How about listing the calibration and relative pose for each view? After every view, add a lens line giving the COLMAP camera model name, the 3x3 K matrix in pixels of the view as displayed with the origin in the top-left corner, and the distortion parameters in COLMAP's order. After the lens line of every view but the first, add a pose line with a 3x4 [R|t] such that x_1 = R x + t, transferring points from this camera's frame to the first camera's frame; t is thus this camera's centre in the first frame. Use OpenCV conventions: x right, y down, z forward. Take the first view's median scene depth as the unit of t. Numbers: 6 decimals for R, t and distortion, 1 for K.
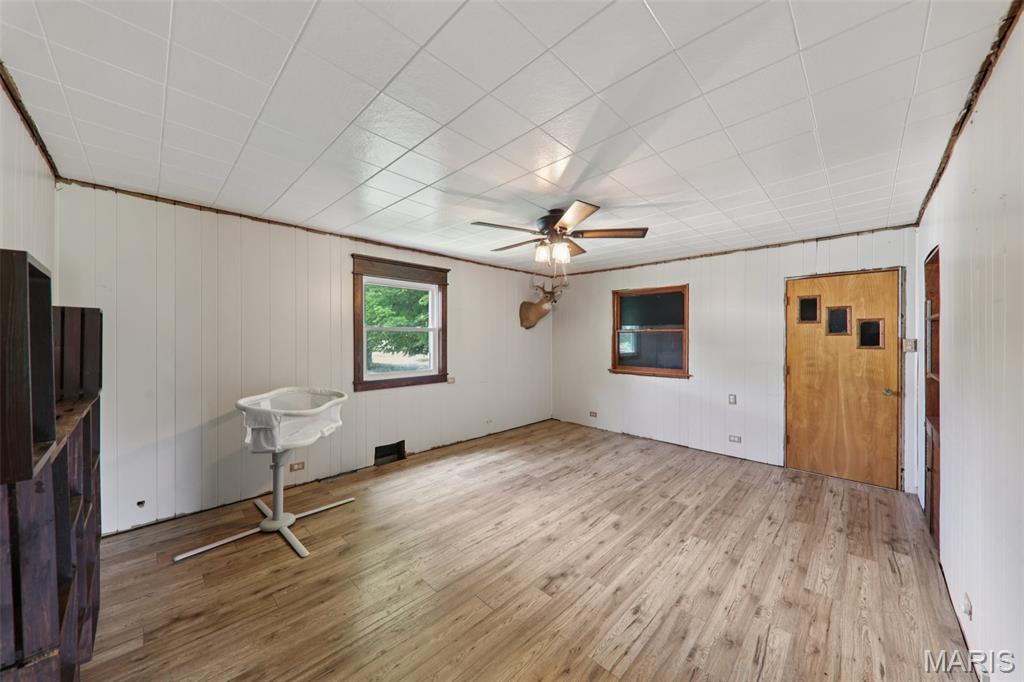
lens RADIAL K [[358.0, 0, 512.0], [0, 358.0, 341.0], [0, 0, 1]] dist [0.015460, -0.007597]
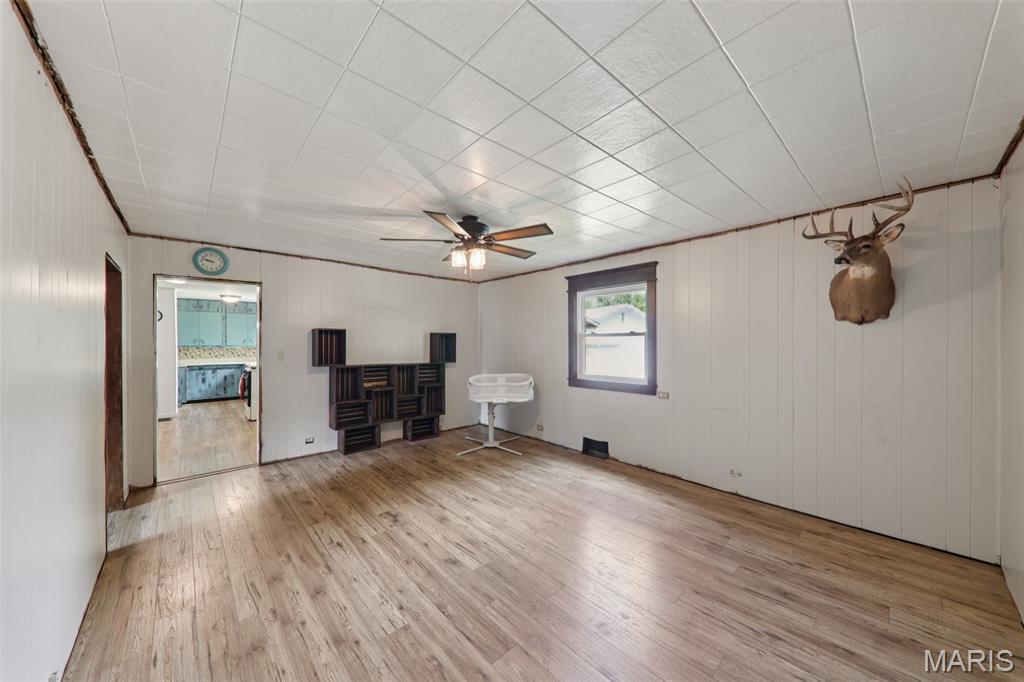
lens RADIAL K [[354.1, 0, 505.5], [0, 354.1, 345.4], [0, 0, 1]] dist [0.020978, -0.007531]
pose [[-0.069400, 0.006728, -0.997566, 1.106243], [-0.007691, 0.999944, 0.007279, -0.012532], [0.997559, 0.008177, -0.069344, 1.154591]]
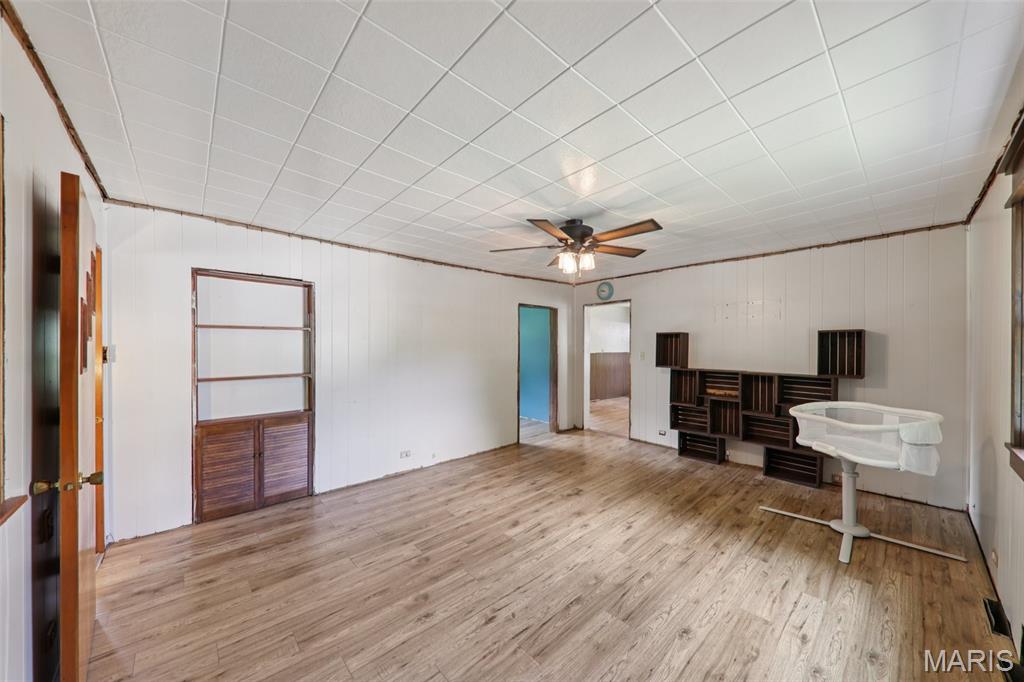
lens RADIAL K [[358.0, 0, 512.0], [0, 358.0, 341.0], [0, 0, 1]] dist [0.015460, -0.007597]
pose [[-0.997968, -0.001704, 0.063699, 0.228018], [-0.001908, 0.999993, -0.003143, -0.020247], [-0.063693, -0.003259, -0.997964, 2.008276]]
